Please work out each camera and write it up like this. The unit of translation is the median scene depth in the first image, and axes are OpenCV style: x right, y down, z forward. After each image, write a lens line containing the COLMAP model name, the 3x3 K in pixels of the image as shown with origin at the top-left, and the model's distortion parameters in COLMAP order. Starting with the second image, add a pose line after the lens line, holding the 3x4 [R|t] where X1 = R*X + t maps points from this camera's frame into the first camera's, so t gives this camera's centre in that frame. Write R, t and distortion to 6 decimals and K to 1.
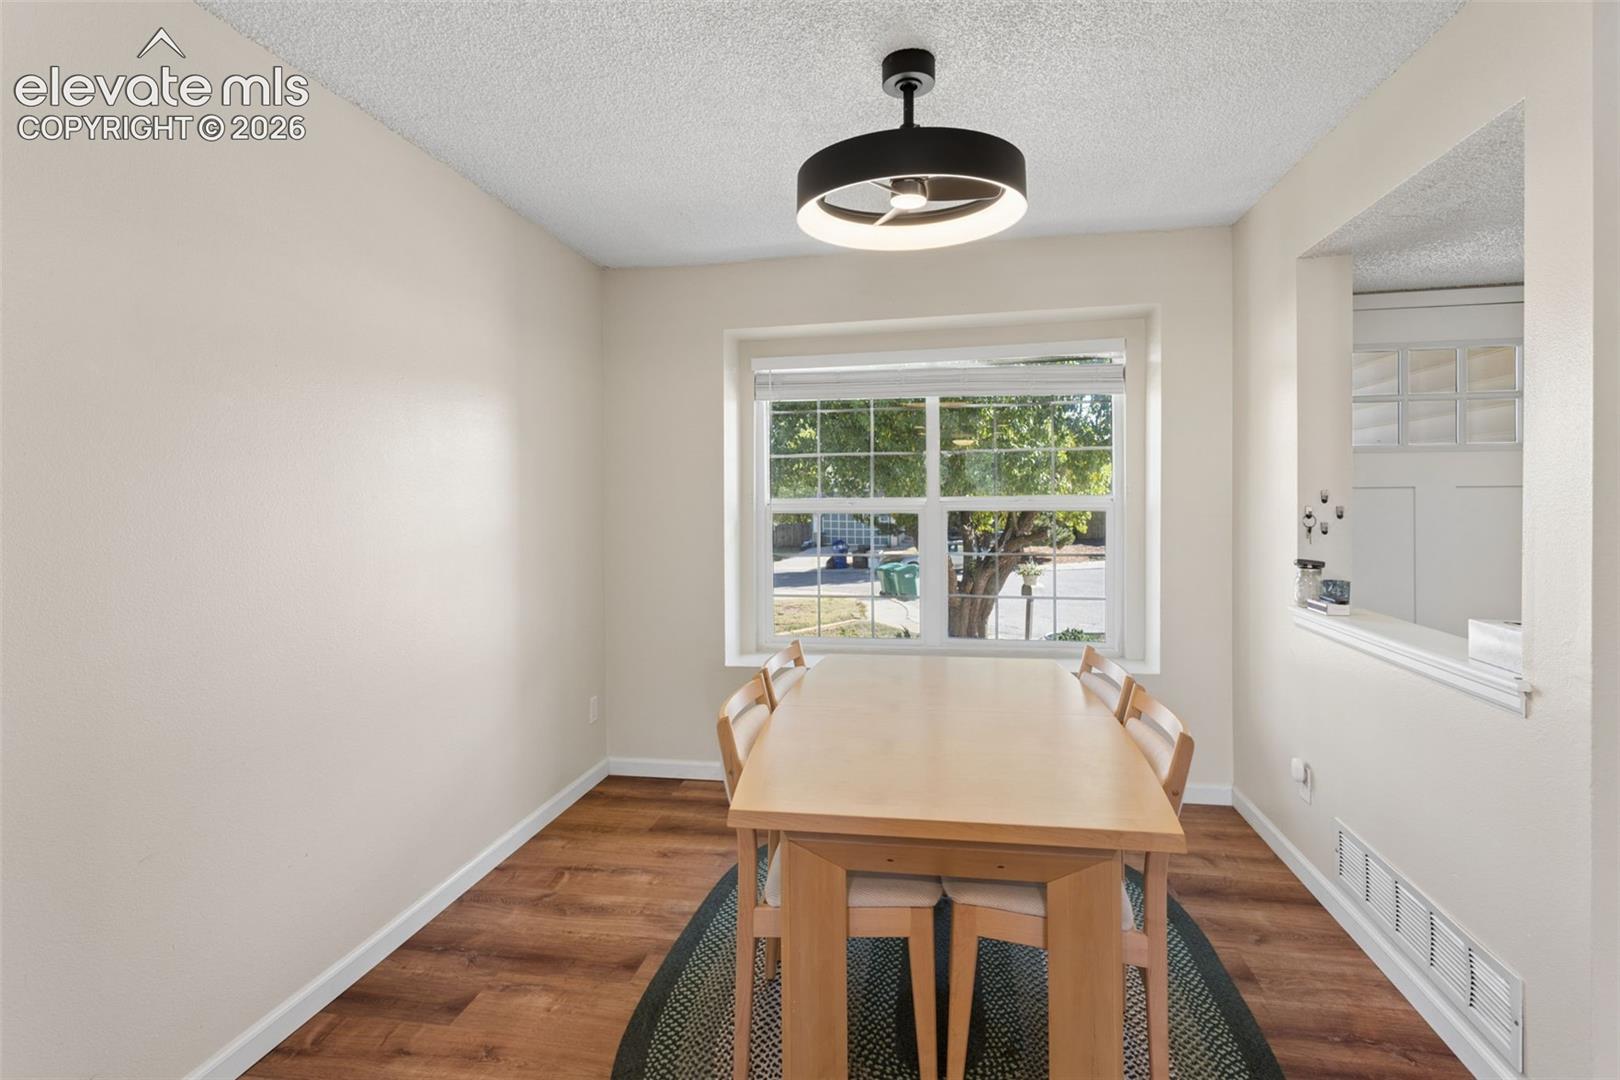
lens RADIAL K [[776.6, 0, 810.2], [0, 776.6, 506.9], [0, 0, 1]] dist [0.003781, 0.000706]
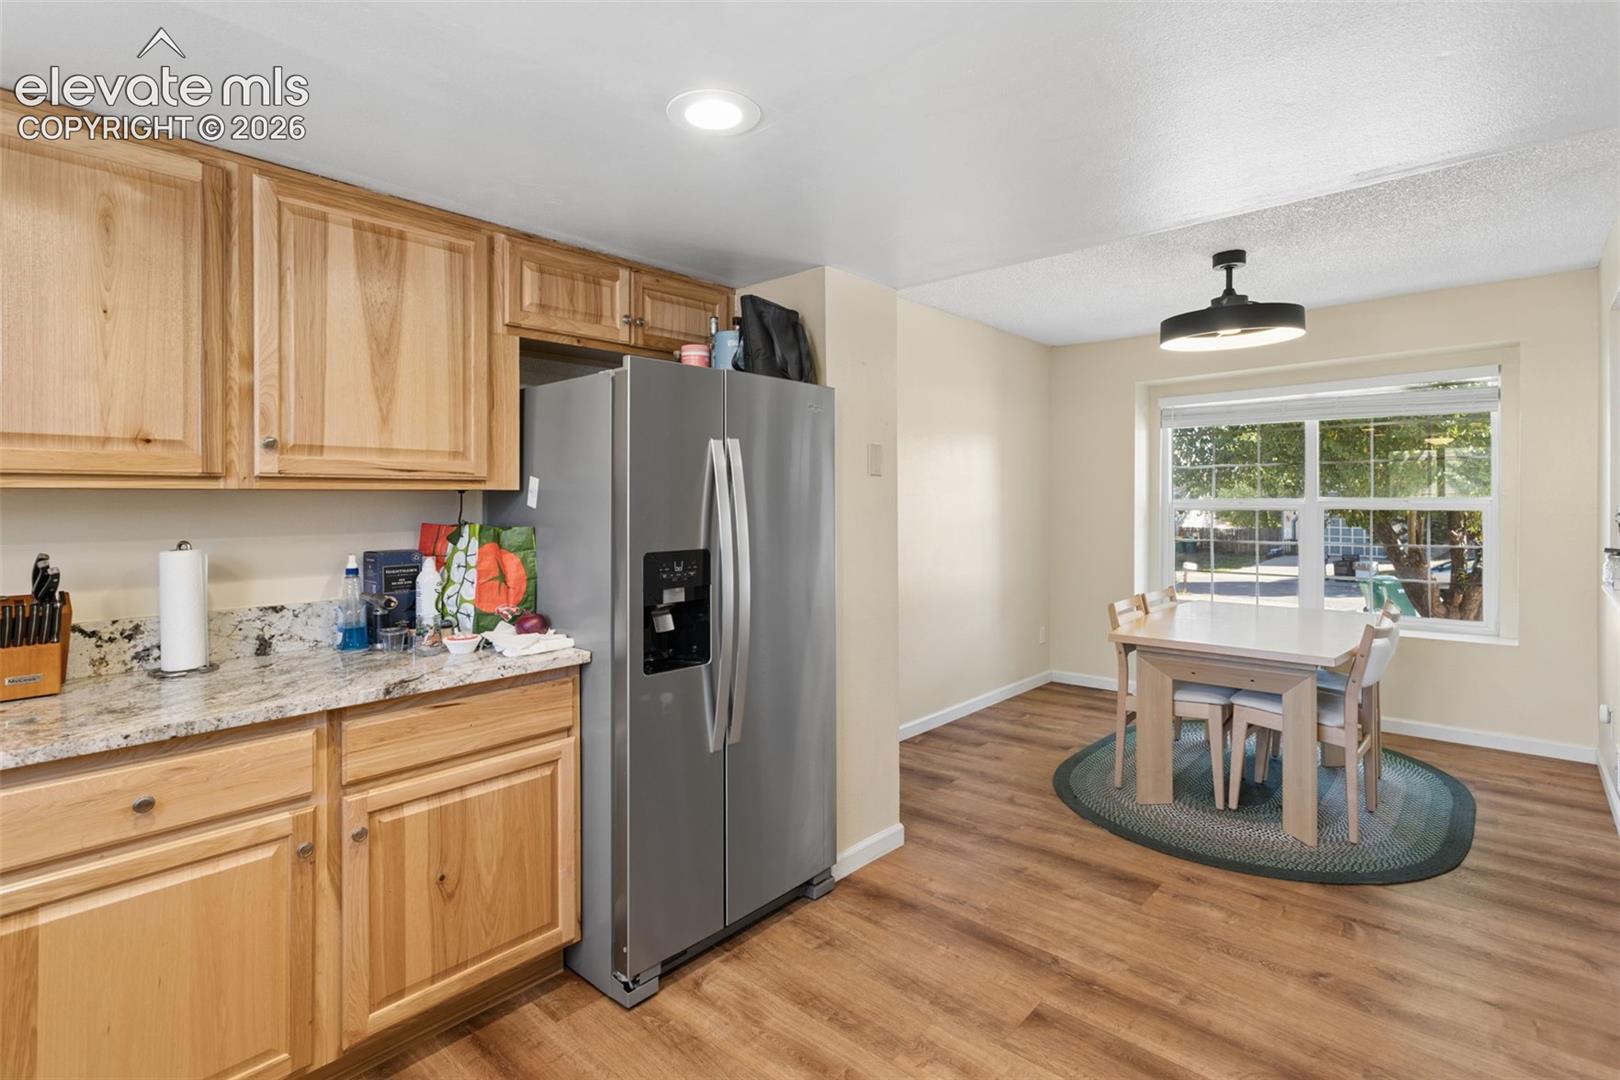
lens RADIAL K [[776.6, 0, 810.2], [0, 776.6, 506.9], [0, 0, 1]] dist [0.003781, 0.000706]
pose [[0.853328, 0.008778, -0.521301, 0.168016], [-0.009027, 0.999957, 0.002061, 0.008077], [0.521297, 0.002947, 0.853370, -0.715516]]
